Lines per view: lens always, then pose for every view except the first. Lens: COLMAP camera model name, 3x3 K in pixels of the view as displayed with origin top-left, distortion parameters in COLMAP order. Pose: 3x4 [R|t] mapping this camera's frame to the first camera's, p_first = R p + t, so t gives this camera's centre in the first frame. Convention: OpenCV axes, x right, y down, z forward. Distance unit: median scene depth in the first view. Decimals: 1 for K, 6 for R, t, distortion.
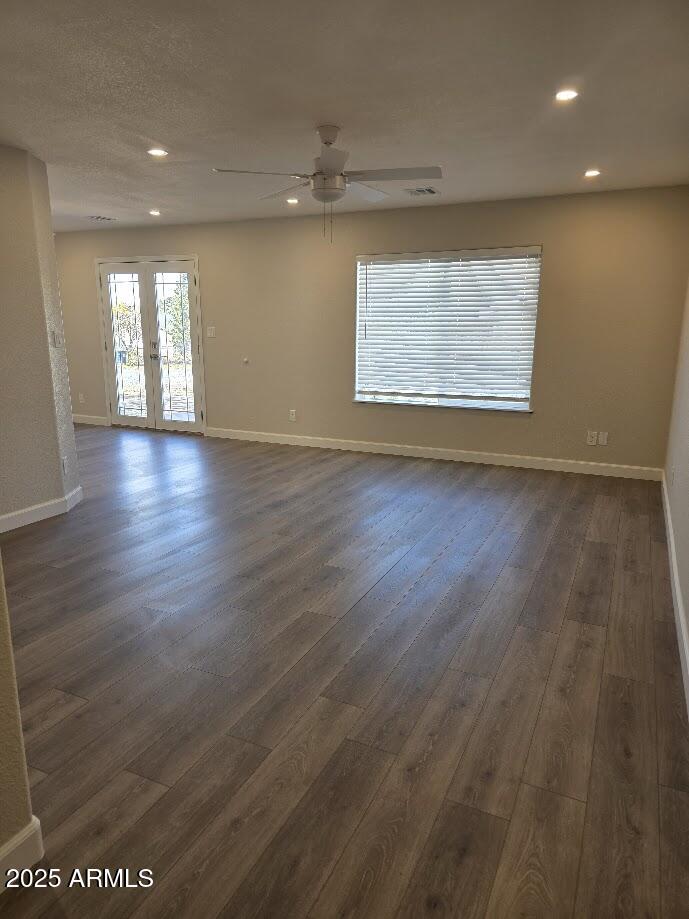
lens RADIAL K [[617.6, 0, 344.5], [0, 617.6, 459.5], [0, 0, 1]] dist [0.053010, -0.053268]
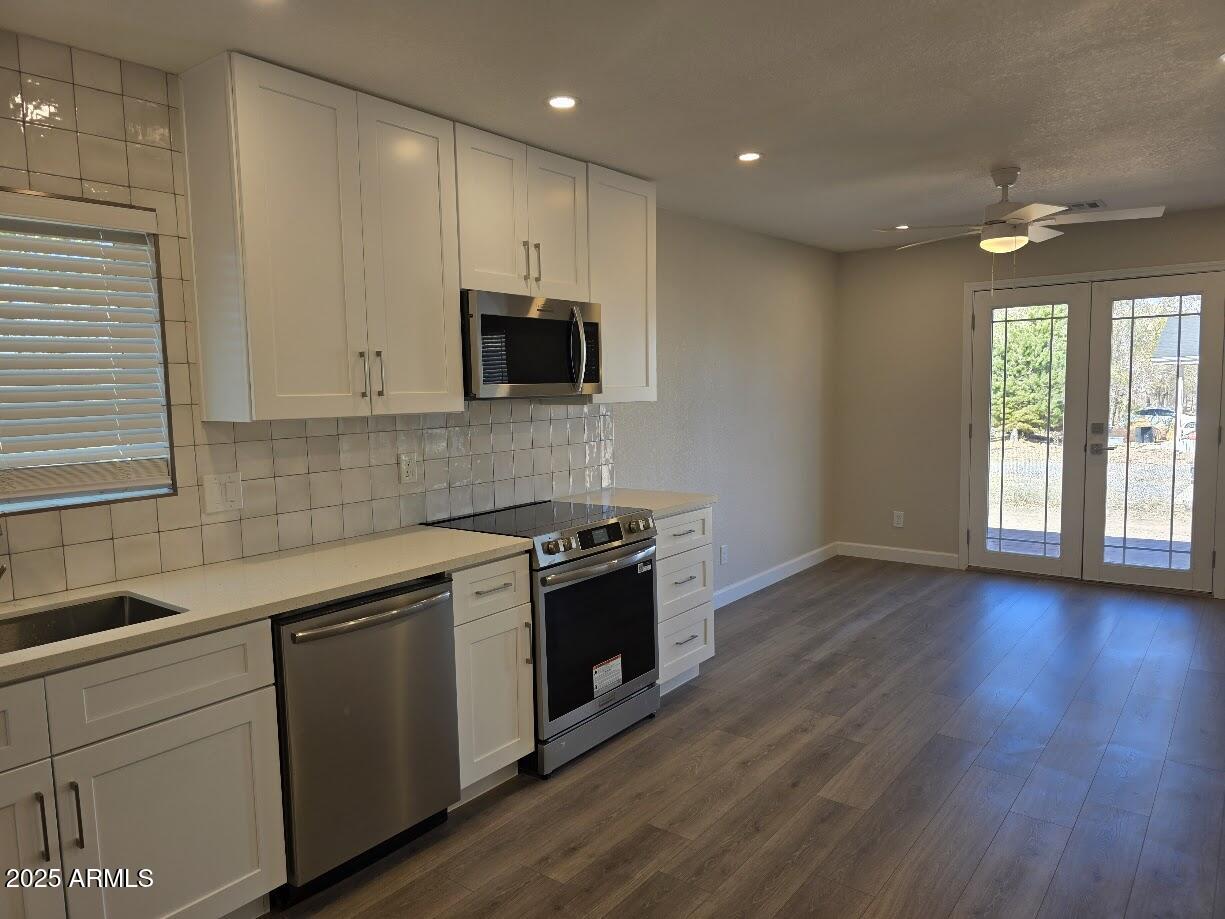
lens RADIAL K [[823.2, 0, 612.5], [0, 823.2, 459.5], [0, 0, 1]] dist [0.053010, -0.053268]
pose [[0.972911, -0.008300, -0.231029, -1.449149], [-0.020438, 0.992354, -0.121718, -0.154718], [0.230273, 0.123143, 0.965303, 0.514351]]
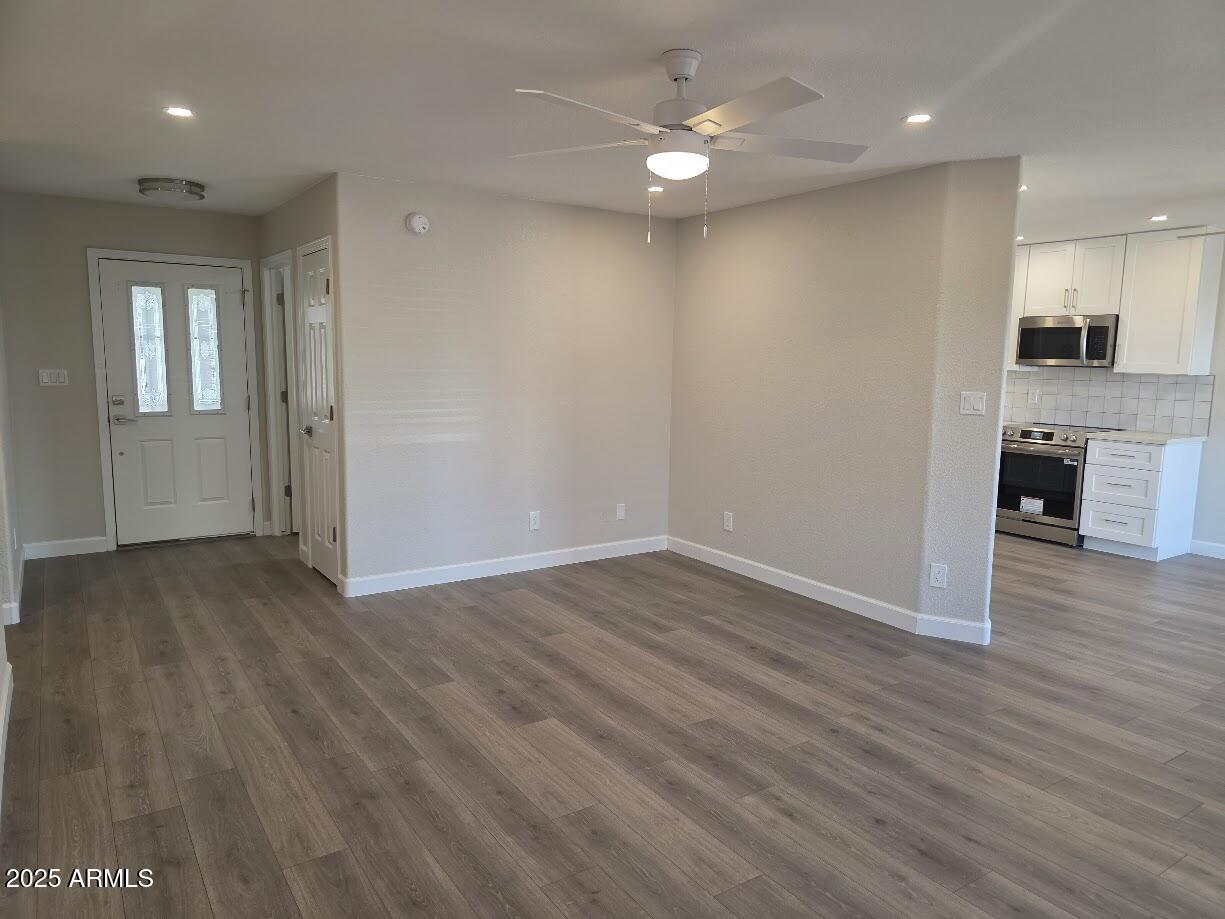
lens RADIAL K [[823.2, 0, 612.5], [0, 823.2, 459.5], [0, 0, 1]] dist [0.053010, -0.053268]
pose [[-0.515975, 0.094000, -0.851430, 0.864541], [-0.205857, 0.951225, 0.229769, -0.413264], [0.831500, 0.293828, -0.471458, 1.744068]]
